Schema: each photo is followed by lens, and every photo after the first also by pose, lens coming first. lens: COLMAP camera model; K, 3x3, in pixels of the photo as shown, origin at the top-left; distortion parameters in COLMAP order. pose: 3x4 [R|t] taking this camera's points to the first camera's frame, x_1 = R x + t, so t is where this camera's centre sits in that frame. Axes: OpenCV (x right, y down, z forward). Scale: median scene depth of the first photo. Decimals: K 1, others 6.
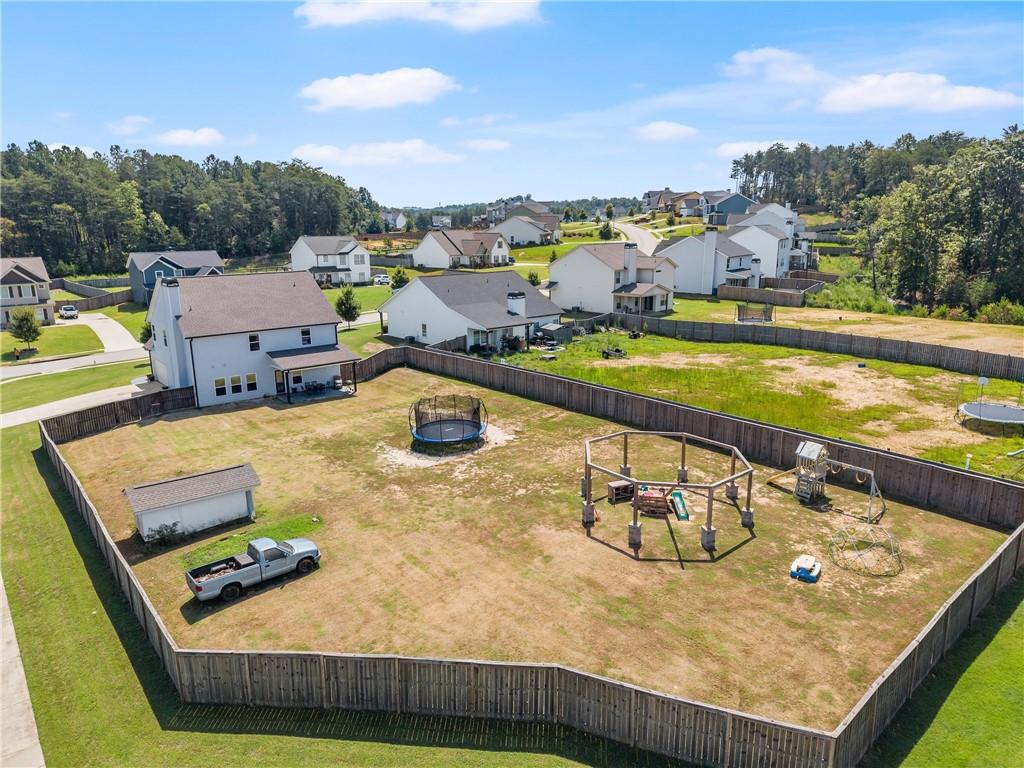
lens RADIAL K [[684.3, 0, 521.4], [0, 684.3, 378.6], [0, 0, 1]] dist [0.032534, -0.033727]
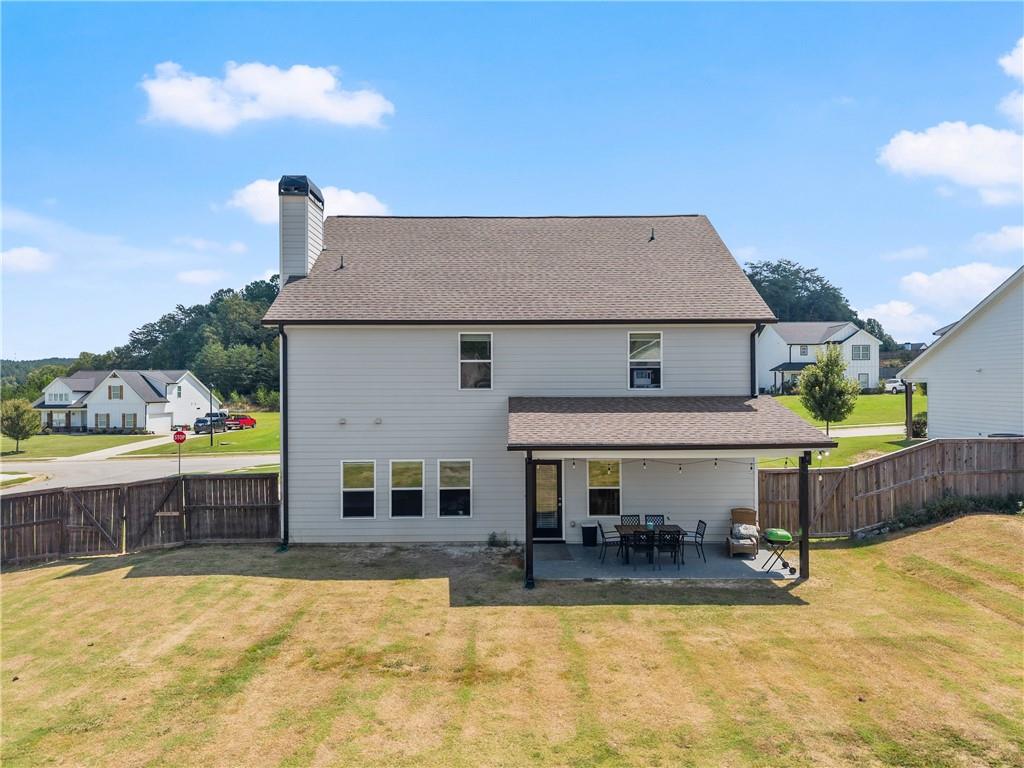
lens RADIAL K [[684.3, 0, 521.4], [0, 684.3, 378.6], [0, 0, 1]] dist [0.032534, -0.033727]
pose [[0.771822, -0.001818, -0.635836, -0.152806], [-0.143407, 0.973732, -0.176861, 0.006723], [0.619456, 0.227689, 0.751287, 0.688510]]
